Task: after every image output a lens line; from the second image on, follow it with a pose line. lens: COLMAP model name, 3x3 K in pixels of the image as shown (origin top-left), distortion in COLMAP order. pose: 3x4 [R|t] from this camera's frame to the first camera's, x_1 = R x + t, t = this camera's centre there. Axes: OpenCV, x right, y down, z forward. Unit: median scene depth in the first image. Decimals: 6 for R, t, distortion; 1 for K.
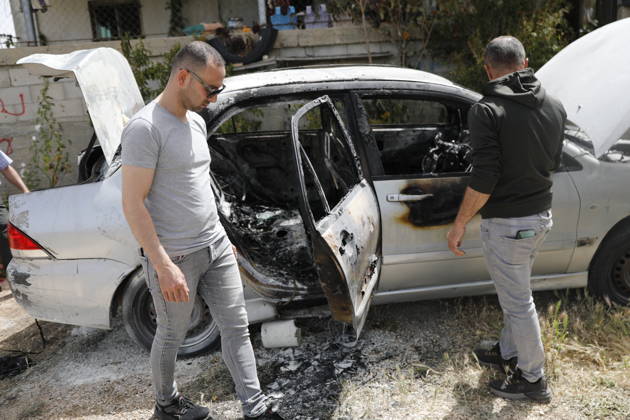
lens RADIAL K [[579.6, 0, 319.8], [0, 579.6, 208.2], [0, 0, 1]] dist [-0.010207, 0.000000]
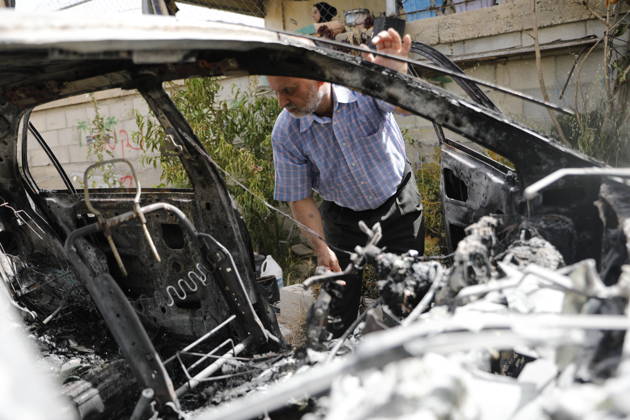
lens RADIAL K [[579.6, 0, 319.5], [0, 579.6, 207.4], [0, 0, 1]] dist [-0.010207, 0.000000]
pose [[0.823449, 0.065652, -0.563580, 0.400587], [-0.097362, 0.994900, -0.026359, -0.141892], [0.558975, 0.076577, 0.825641, 0.799823]]
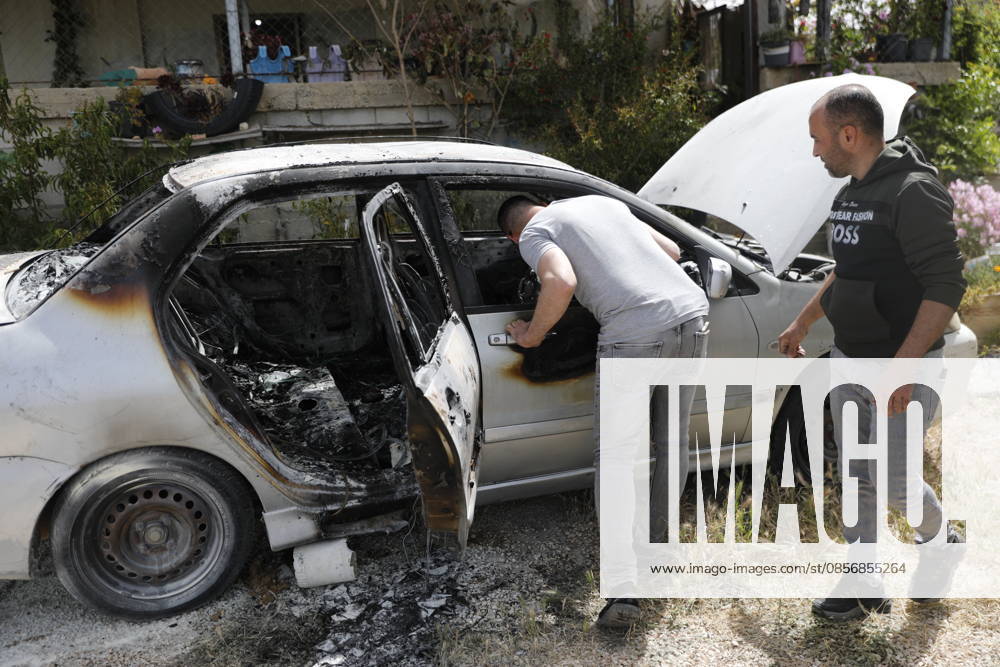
lens RADIAL K [[920.0, 0, 510.9], [0, 920.0, 332.0], [0, 0, 1]] dist [-0.010207, 0.000000]
pose [[0.974351, -0.024960, 0.223645, -0.073821], [0.034172, 0.998715, -0.037413, 0.010346], [-0.222424, 0.044095, 0.973952, -0.014367]]
